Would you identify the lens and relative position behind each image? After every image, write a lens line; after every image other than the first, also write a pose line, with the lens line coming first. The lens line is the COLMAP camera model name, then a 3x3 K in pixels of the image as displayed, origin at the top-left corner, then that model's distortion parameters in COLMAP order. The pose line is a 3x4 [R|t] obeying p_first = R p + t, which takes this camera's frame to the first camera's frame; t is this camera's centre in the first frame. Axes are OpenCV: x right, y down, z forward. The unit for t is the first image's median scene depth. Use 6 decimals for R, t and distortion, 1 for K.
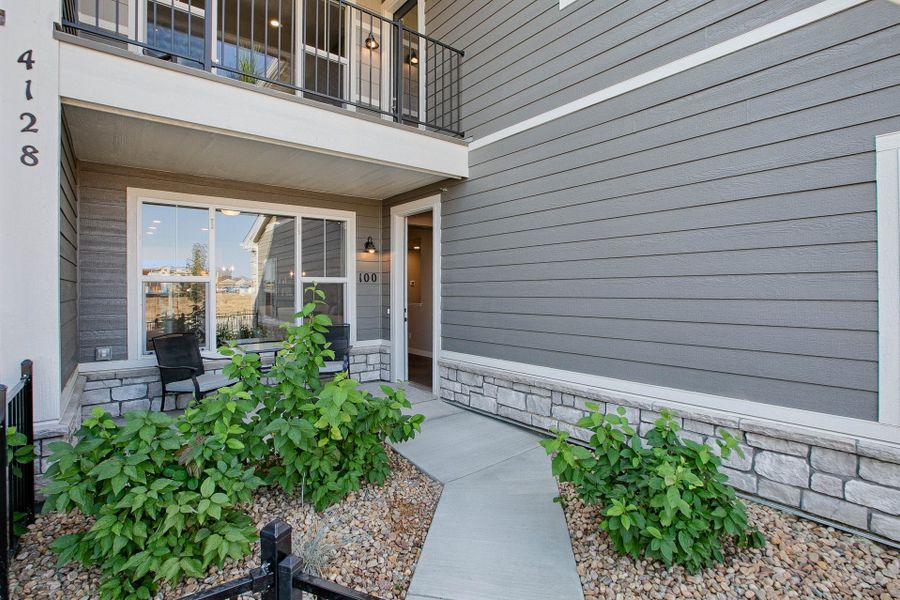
lens RADIAL K [[426.6, 0, 450.4], [0, 426.6, 296.5], [0, 0, 1]] dist [-0.043339, 0.011631]
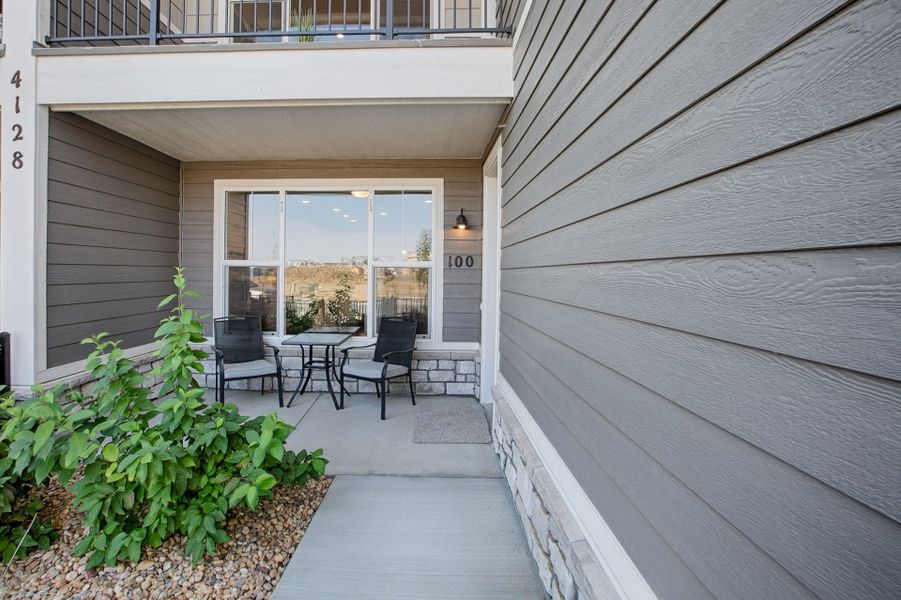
lens RADIAL K [[446.1, 0, 447.1], [0, 446.1, 299.0], [0, 0, 1]] dist [-0.045698, 0.019710]
pose [[0.737888, 0.051167, -0.672981, 0.640434], [-0.029485, 0.998614, 0.043596, -0.021272], [0.674279, -0.012327, 0.738374, 0.729637]]
